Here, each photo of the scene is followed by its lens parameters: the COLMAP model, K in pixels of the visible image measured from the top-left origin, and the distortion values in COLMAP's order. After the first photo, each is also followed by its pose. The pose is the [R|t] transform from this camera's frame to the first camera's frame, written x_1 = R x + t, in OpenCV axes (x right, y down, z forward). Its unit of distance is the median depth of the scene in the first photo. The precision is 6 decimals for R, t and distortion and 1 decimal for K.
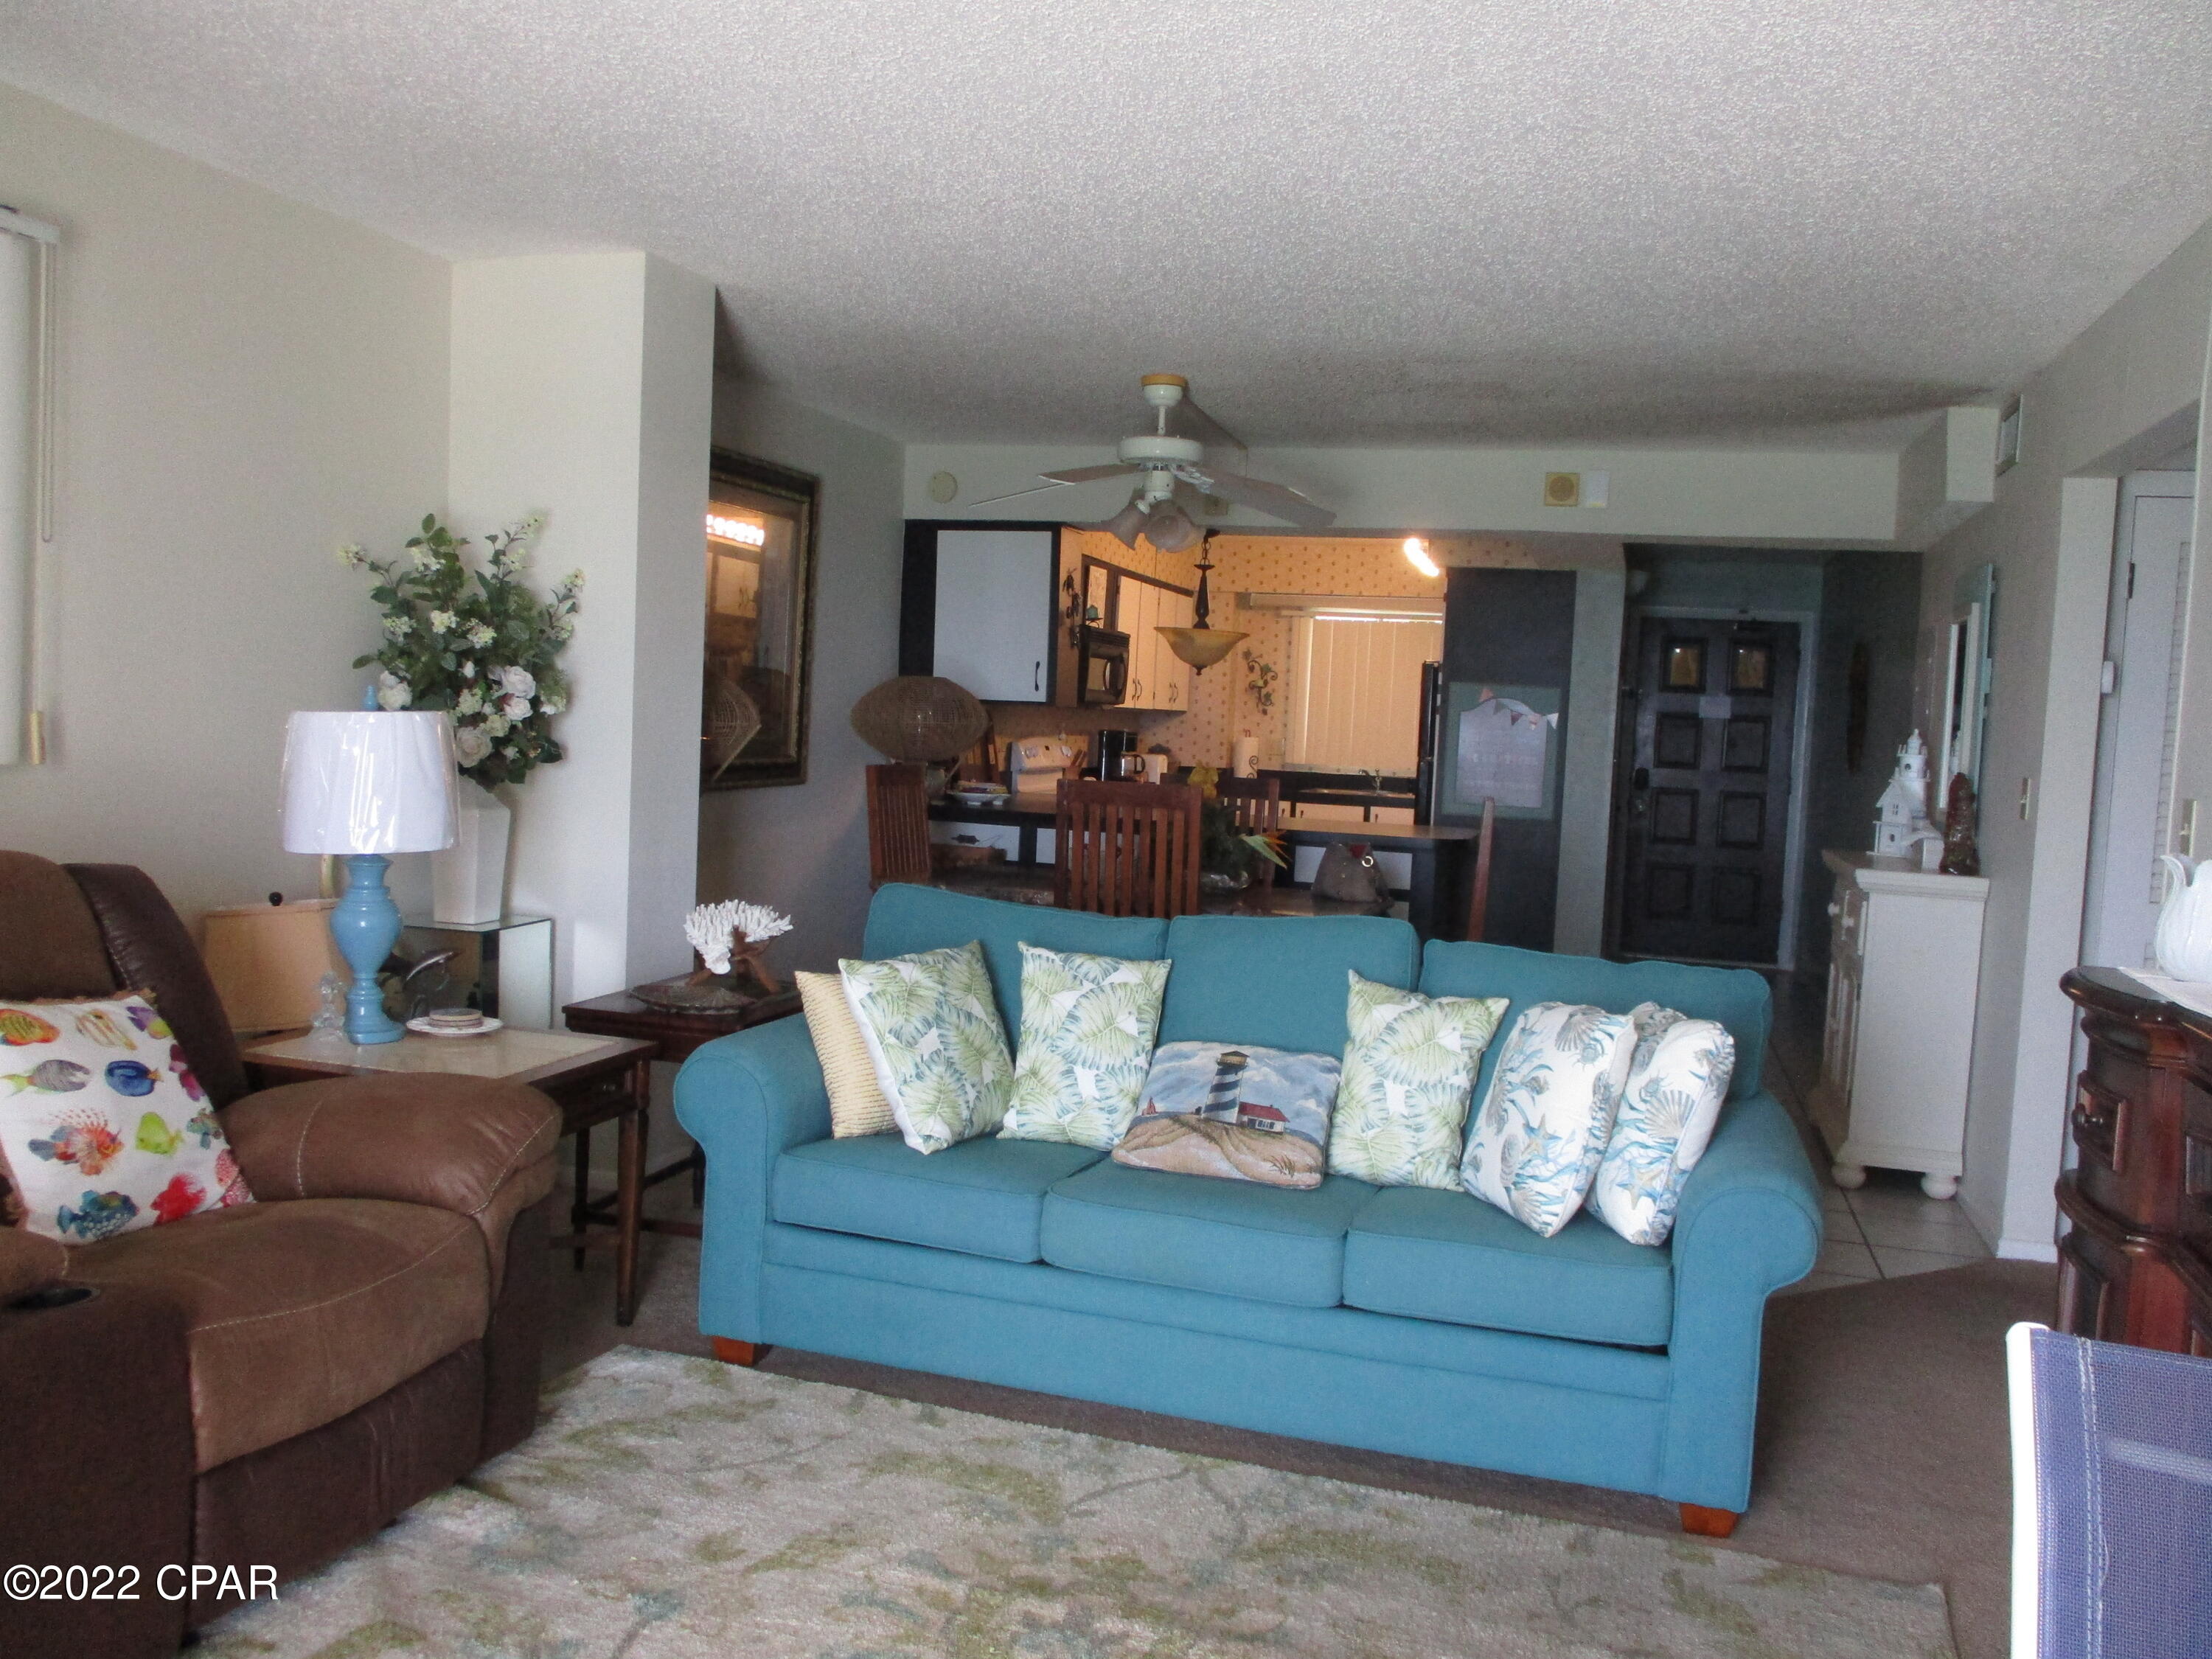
lens RADIAL K [[1834.8, 0, 1106.0], [0, 1834.8, 829.5], [0, 0, 1]] dist [-0.033216, -0.002518]
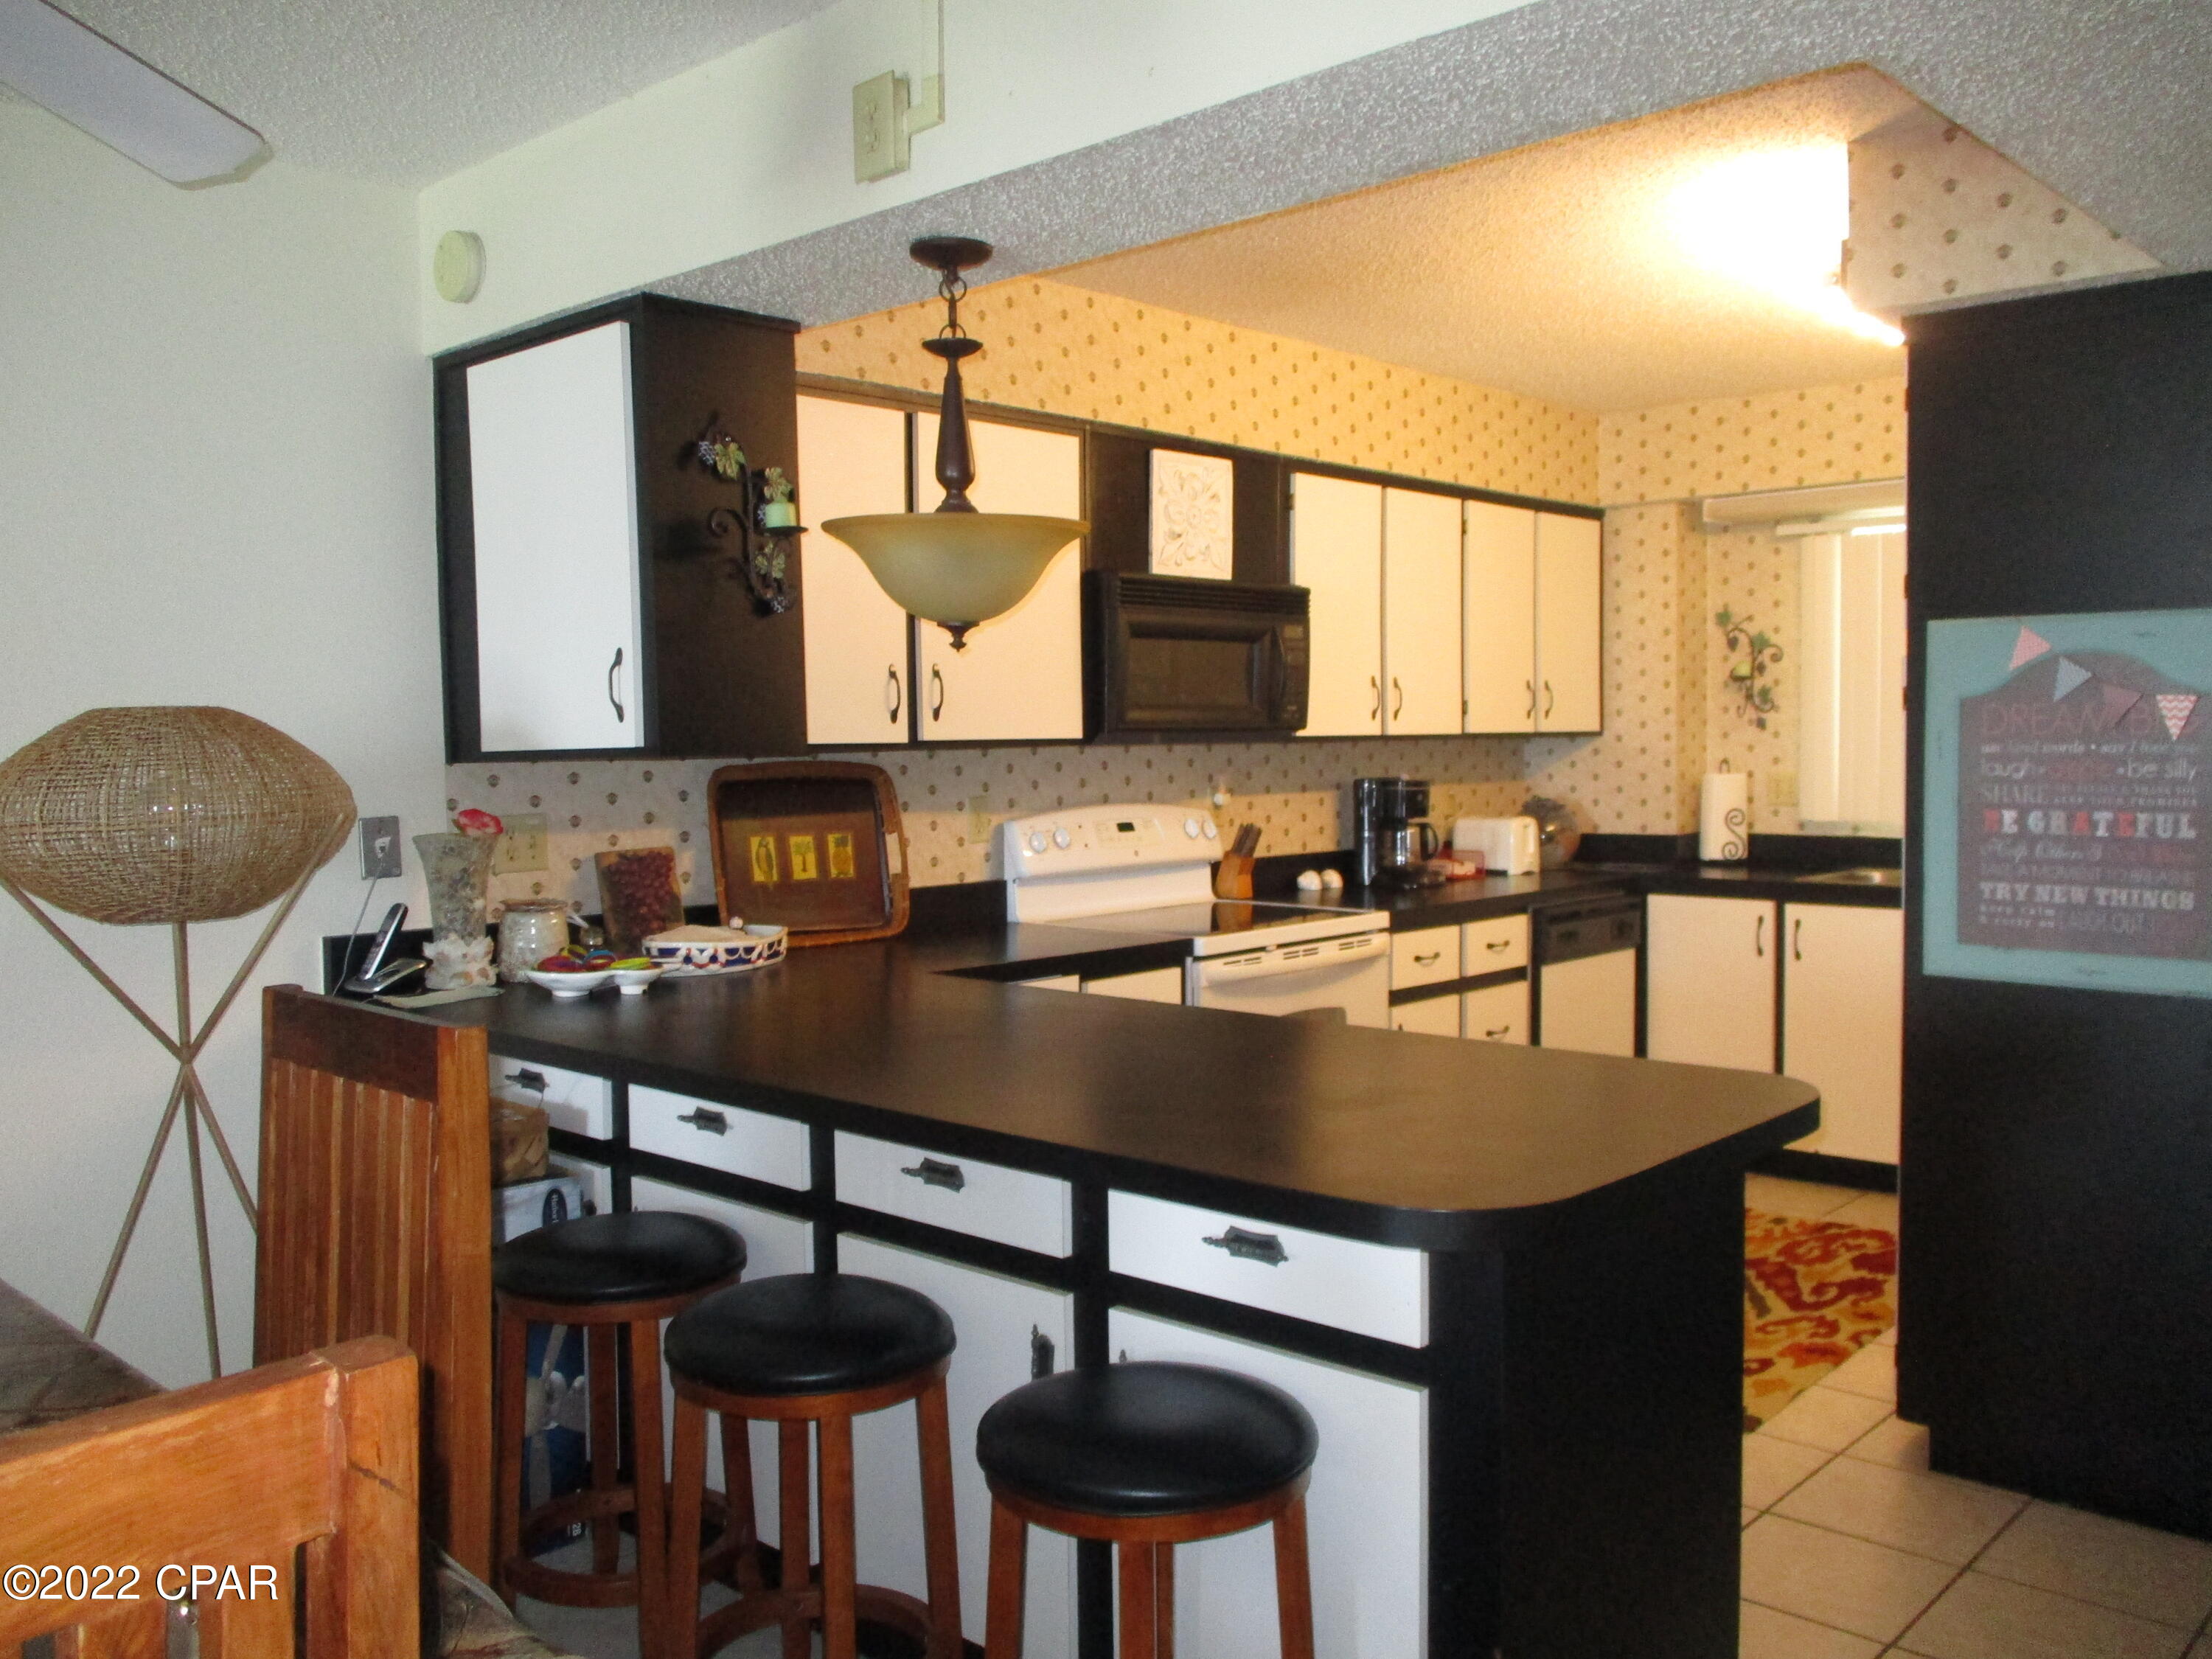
lens RADIAL K [[1842.2, 0, 1106.0], [0, 1842.2, 829.5], [0, 0, 1]] dist [-0.026893, 0.005328]
pose [[0.892126, -0.037056, -0.450265, 0.174659], [0.027566, 0.999238, -0.027617, -0.027646], [0.450946, 0.012226, 0.892468, 0.503945]]
